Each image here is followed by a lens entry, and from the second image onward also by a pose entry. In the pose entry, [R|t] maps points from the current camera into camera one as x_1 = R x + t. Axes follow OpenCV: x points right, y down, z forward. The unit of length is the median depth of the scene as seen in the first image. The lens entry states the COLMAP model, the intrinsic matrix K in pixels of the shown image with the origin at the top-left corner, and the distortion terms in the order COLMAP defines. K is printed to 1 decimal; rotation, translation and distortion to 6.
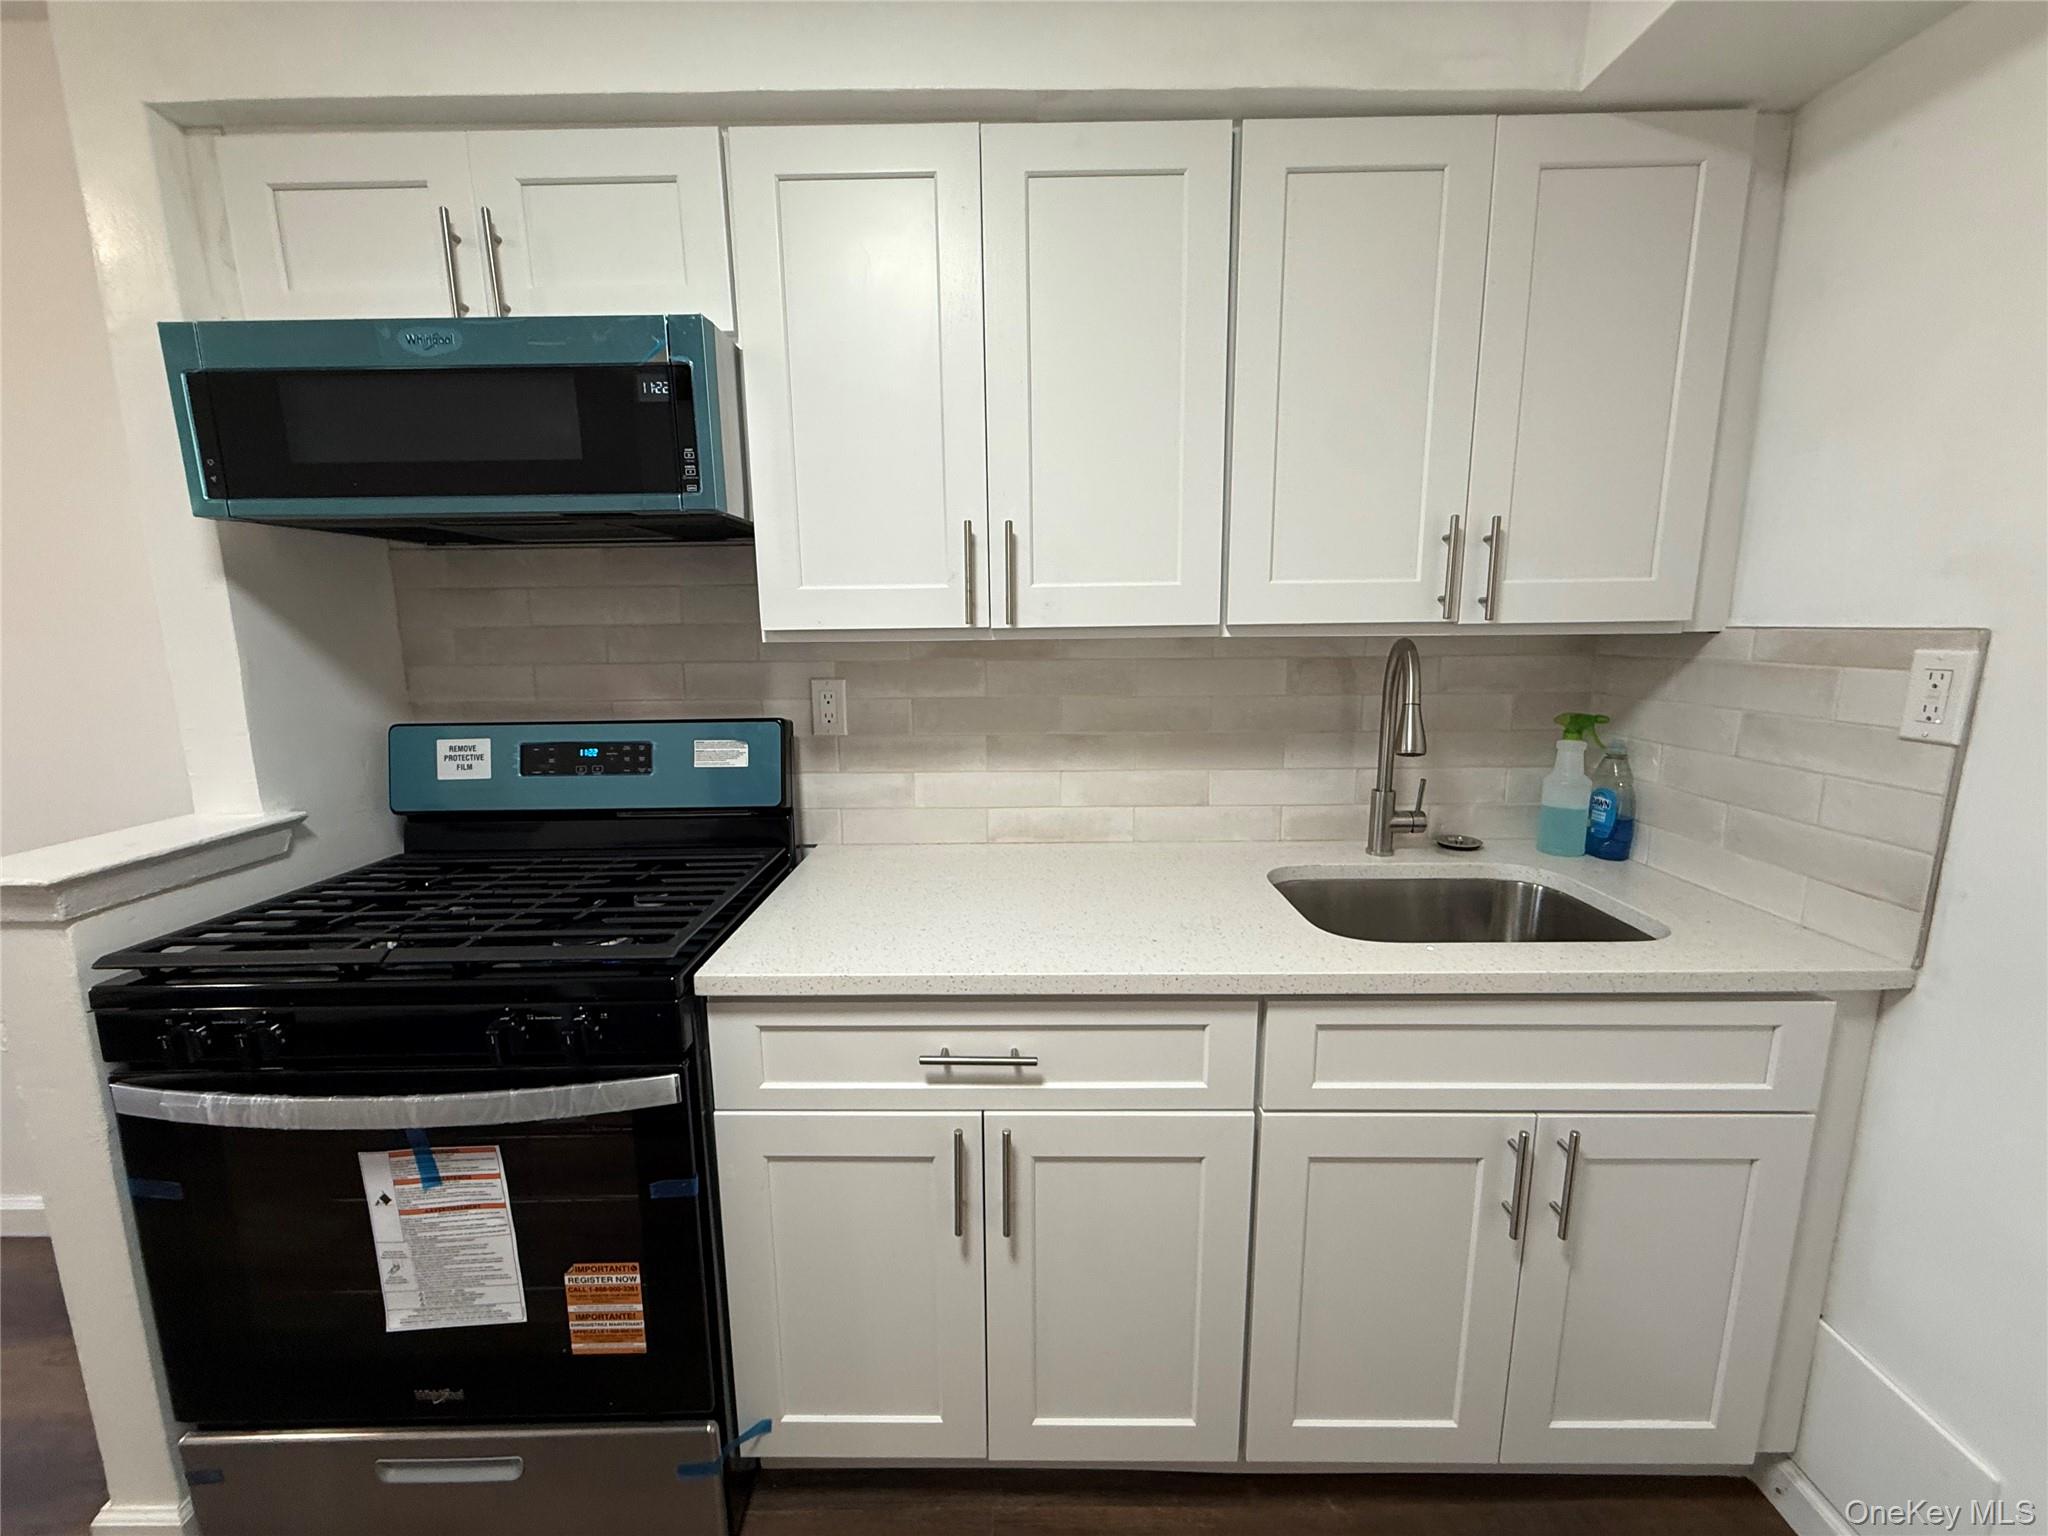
lens RADIAL K [[816.2, 0, 1018.4], [0, 816.2, 769.5], [0, 0, 1]] dist [-0.000514, -0.000179]
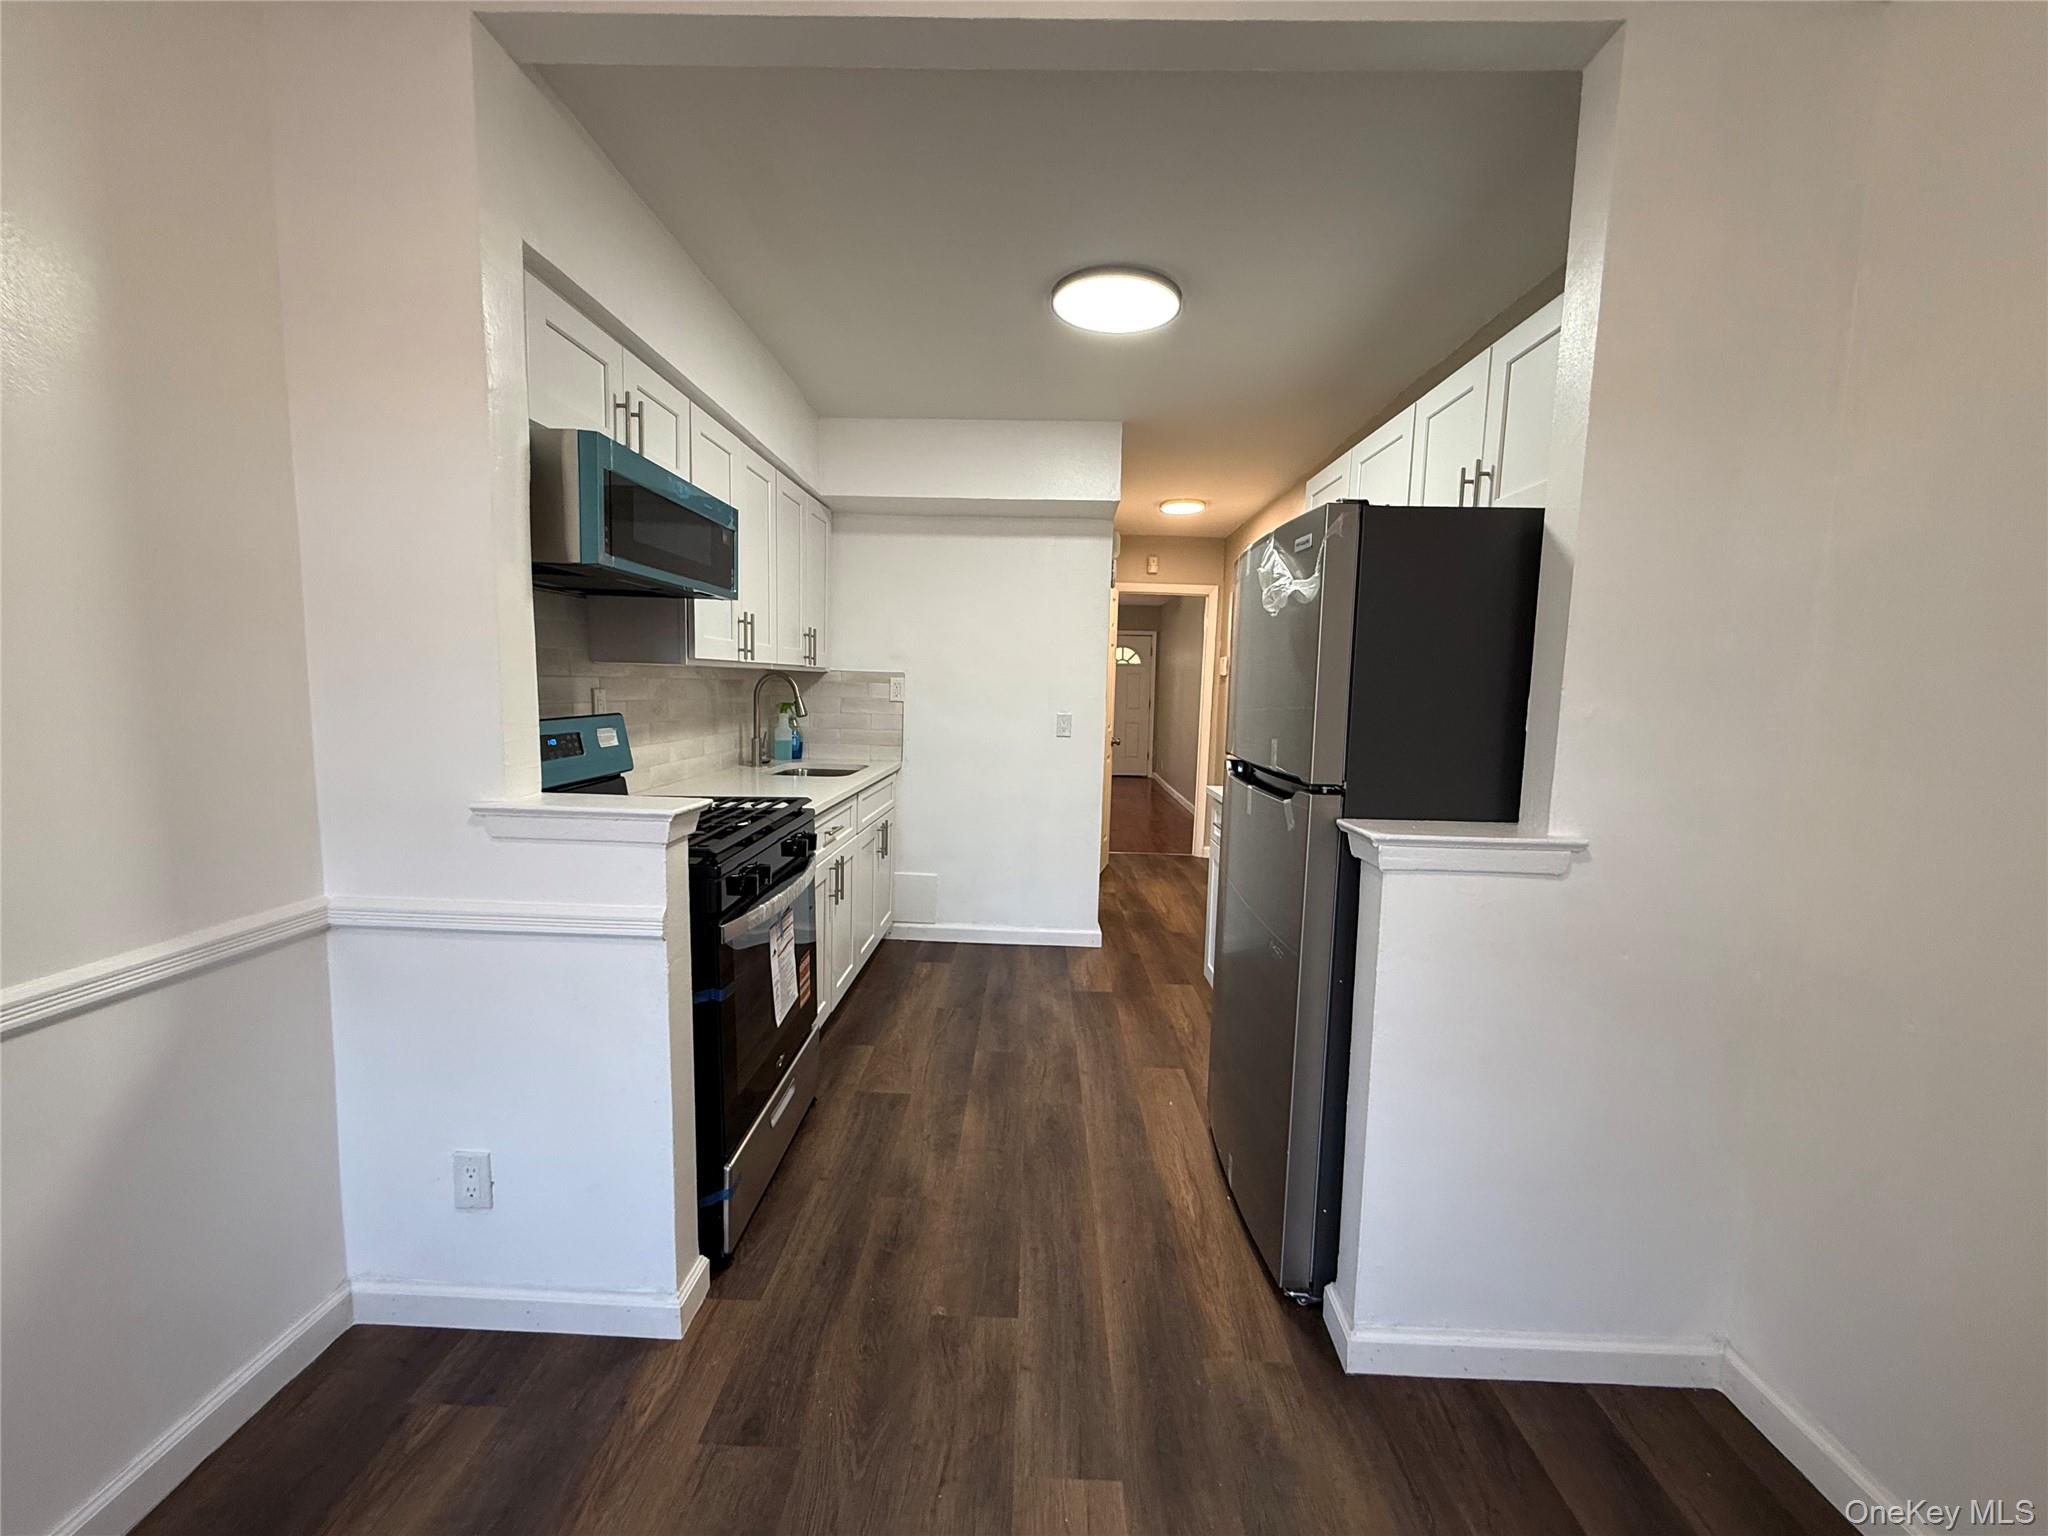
lens RADIAL K [[816.2, 0, 1018.4], [0, 816.2, 769.5], [0, 0, 1]] dist [-0.000514, -0.000179]
pose [[0.028620, -0.094363, 0.995126, -2.236817], [0.145265, 0.985358, 0.089259, 0.017430], [-0.988979, 0.142002, 0.041909, 0.255117]]
